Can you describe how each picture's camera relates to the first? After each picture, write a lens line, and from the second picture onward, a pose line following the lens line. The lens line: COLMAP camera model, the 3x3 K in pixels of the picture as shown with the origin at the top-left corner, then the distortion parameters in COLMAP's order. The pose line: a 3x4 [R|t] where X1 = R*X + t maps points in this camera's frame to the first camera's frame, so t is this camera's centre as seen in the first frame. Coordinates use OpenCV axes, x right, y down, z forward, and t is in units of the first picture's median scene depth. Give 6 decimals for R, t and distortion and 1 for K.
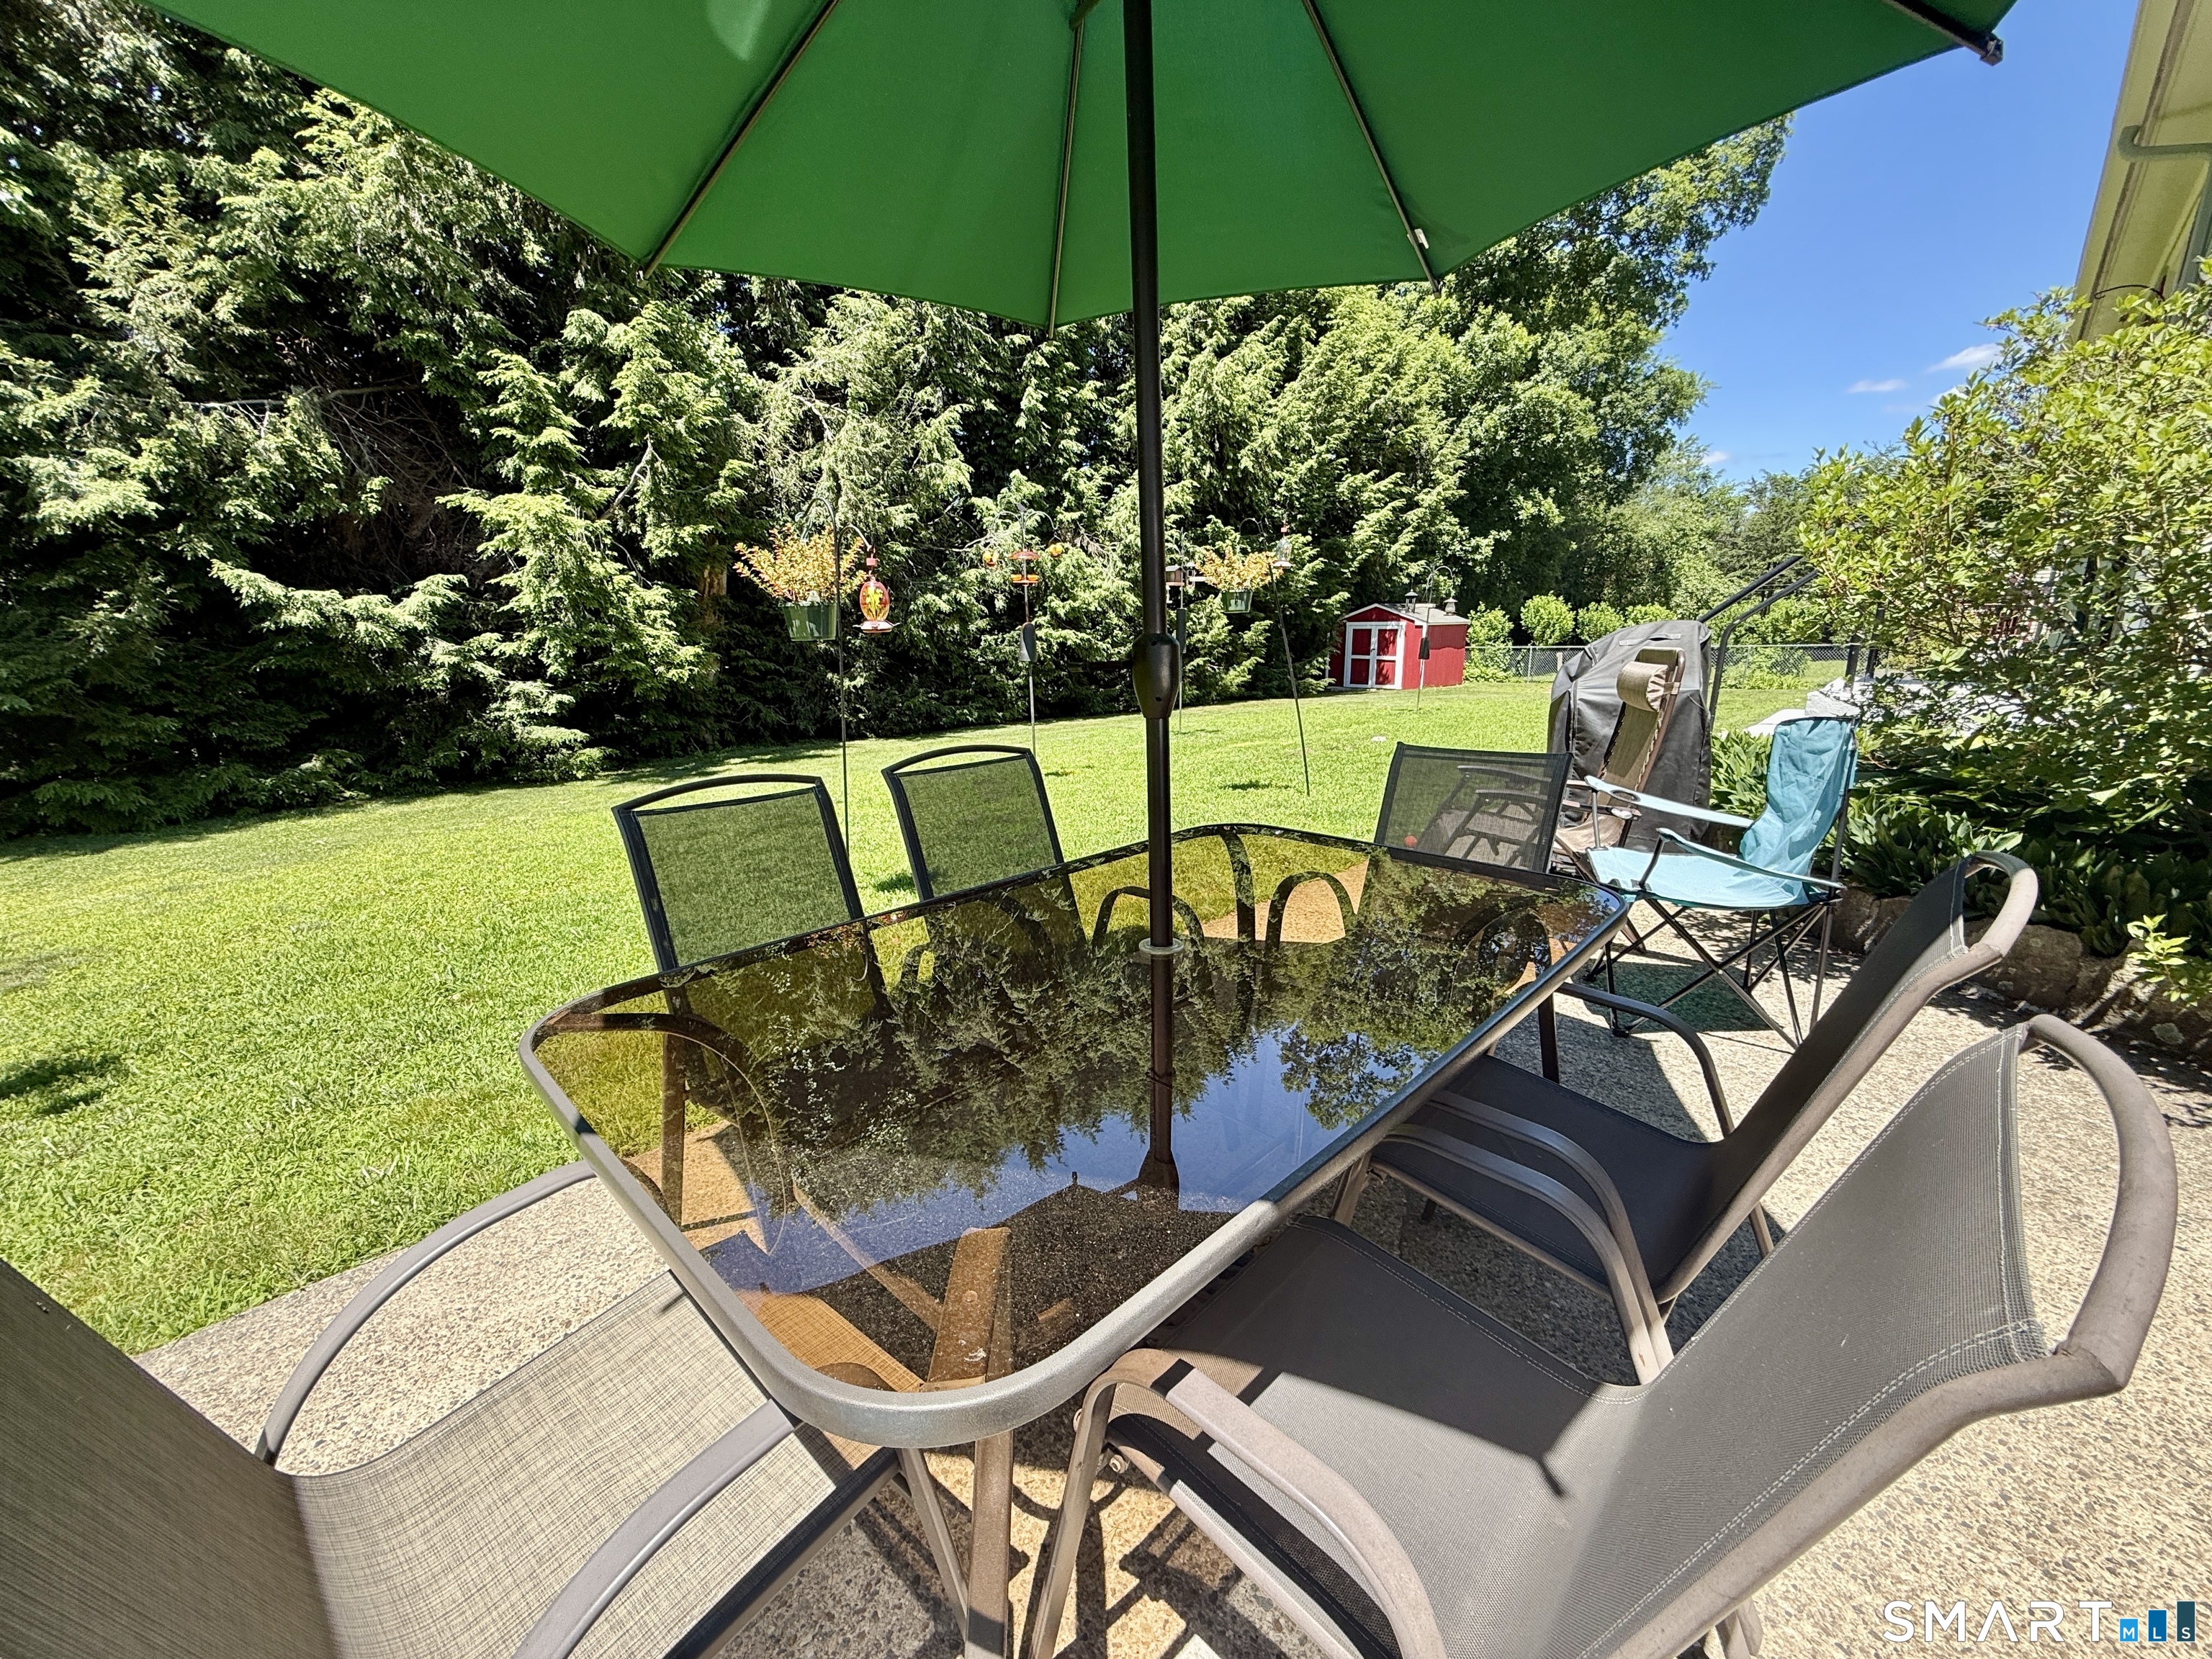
lens RADIAL K [[884.1, 0, 1102.4], [0, 884.1, 828.5], [0, 0, 1]] dist [0.002302, 0.000325]
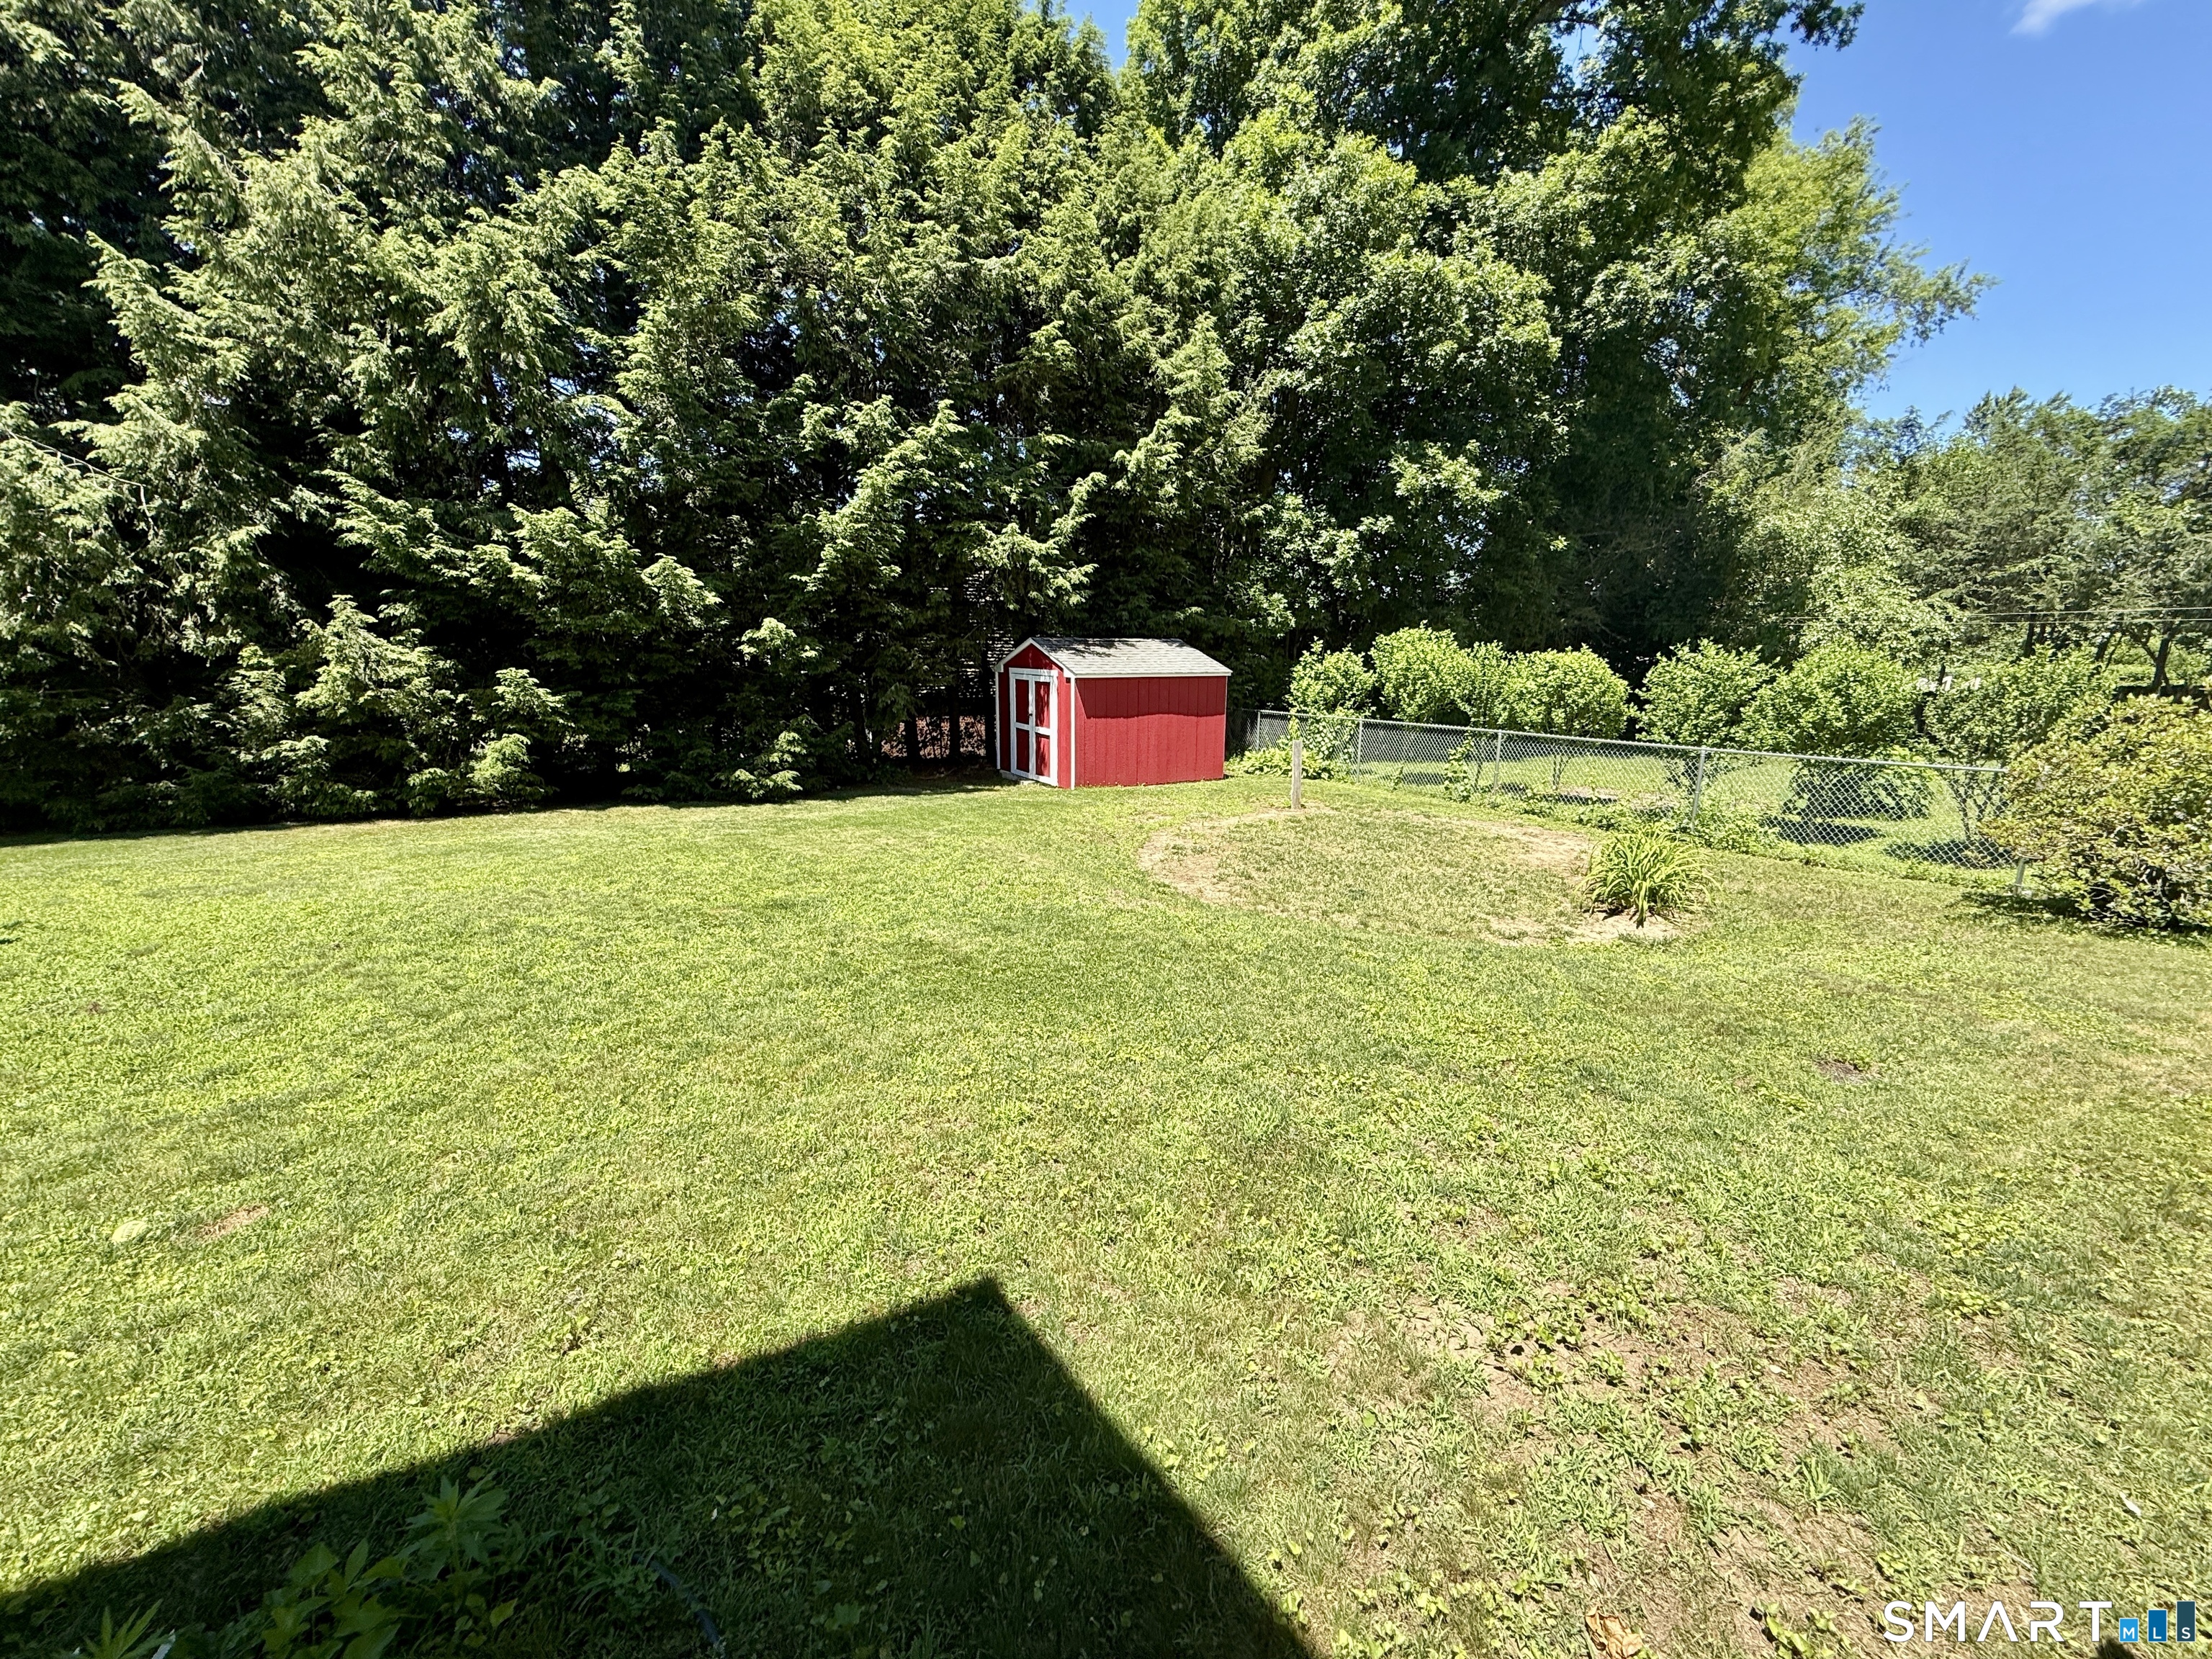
lens RADIAL K [[884.1, 0, 1113.1], [0, 884.1, 831.3], [0, 0, 1]] dist [0.002302, 0.000325]
pose [[0.955220, 0.090015, -0.281873, 0.530076], [-0.091937, 0.995744, 0.006427, -0.132156], [0.281252, 0.019775, 0.959430, 0.444317]]
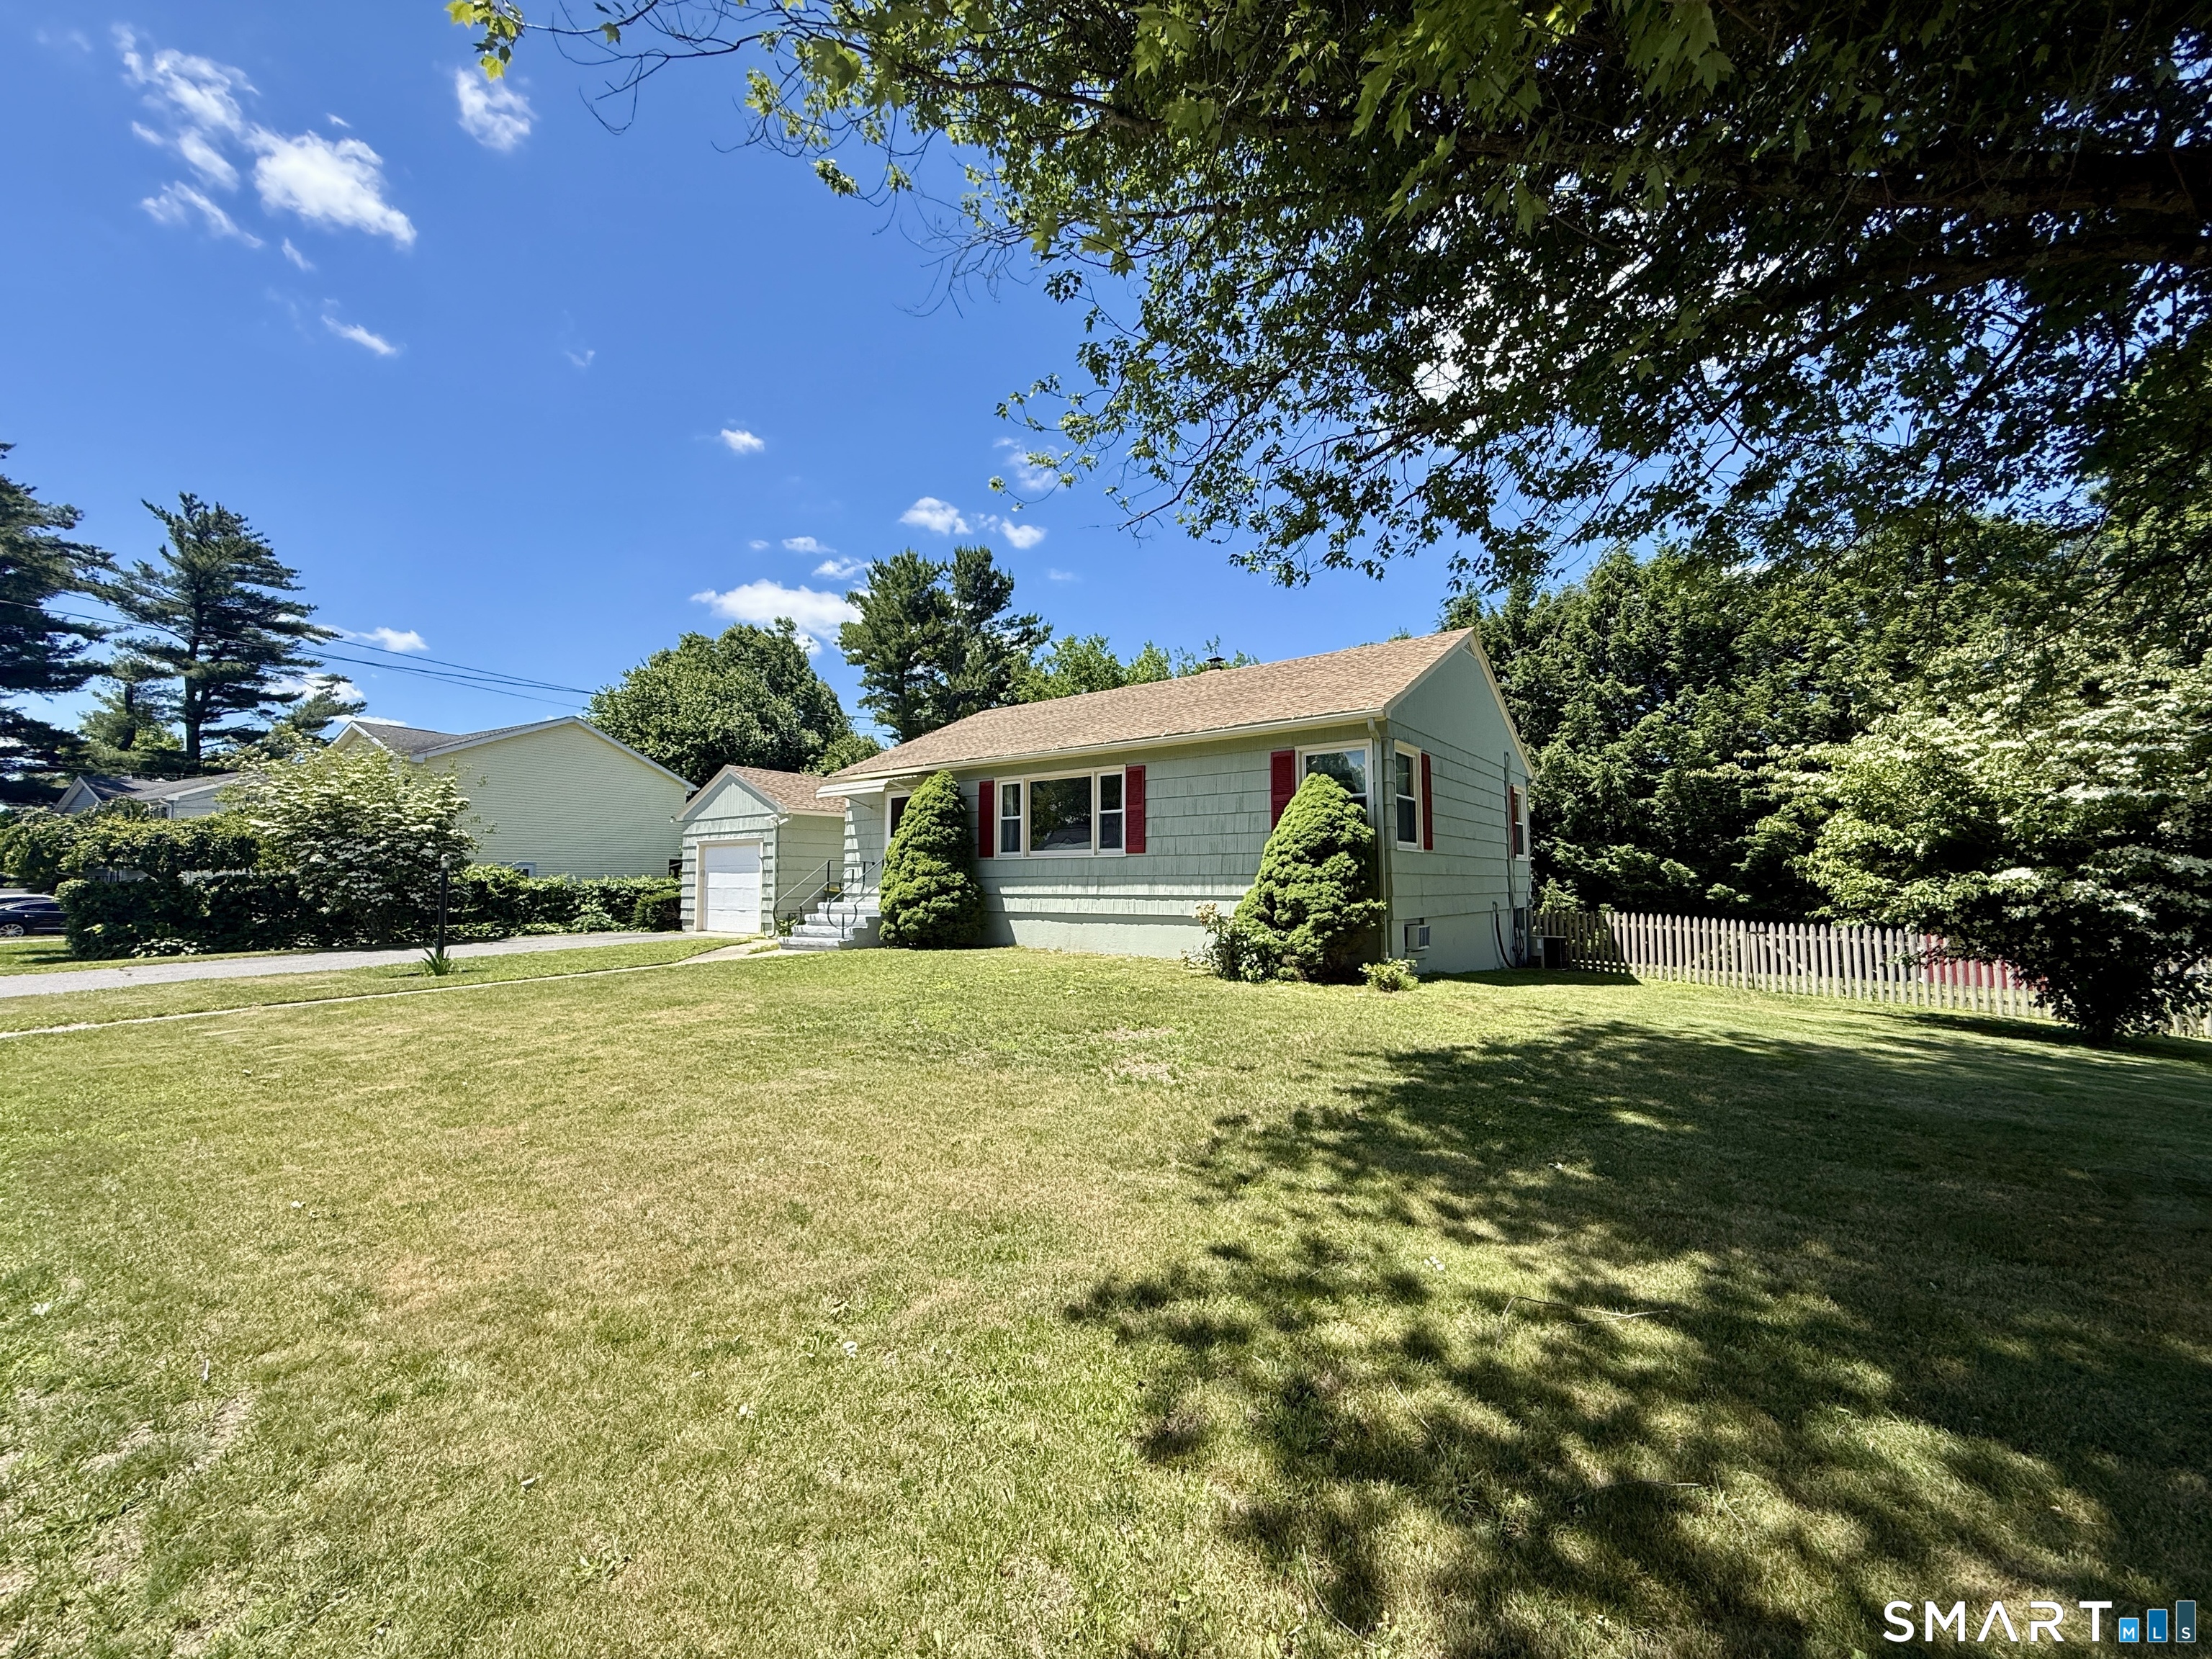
lens RADIAL K [[884.1, 0, 1093.7], [0, 884.1, 816.2], [0, 0, 1]] dist [0.002302, 0.000325]
pose [[0.128128, -0.056761, -0.990132, 1.150042], [-0.226979, 0.970184, -0.084990, -0.047037], [0.965435, 0.235628, 0.111424, 0.000570]]
